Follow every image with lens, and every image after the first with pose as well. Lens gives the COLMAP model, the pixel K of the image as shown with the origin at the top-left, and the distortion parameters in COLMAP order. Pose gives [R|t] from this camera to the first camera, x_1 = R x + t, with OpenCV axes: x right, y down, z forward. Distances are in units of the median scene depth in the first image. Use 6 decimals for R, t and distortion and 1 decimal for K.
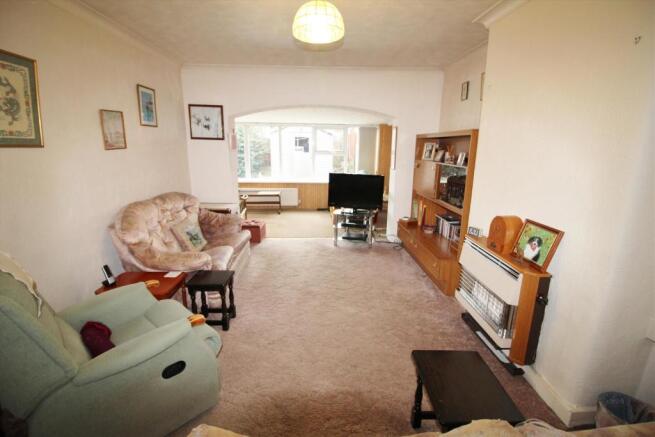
lens RADIAL K [[304.5, 0, 329.8], [0, 304.5, 216.4], [0, 0, 1]] dist [-0.003492, -0.003471]
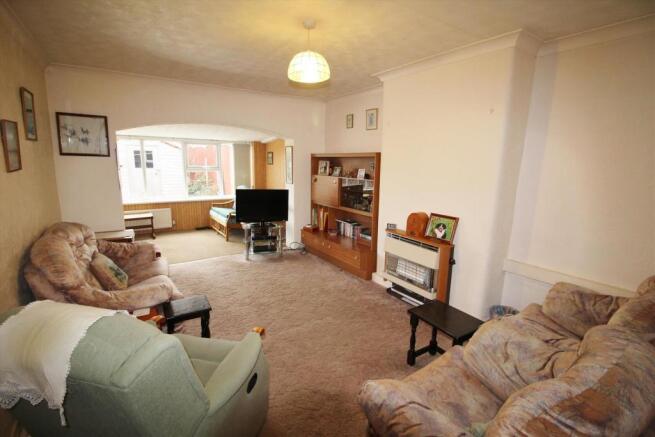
lens RADIAL K [[304.5, 0, 326.2], [0, 304.5, 217.6], [0, 0, 1]] dist [-0.003492, -0.003471]
pose [[0.852455, -0.093178, 0.514430, -0.300271], [0.113133, 0.993551, -0.007511, -0.008624], [-0.510413, 0.064601, 0.857499, -0.020898]]
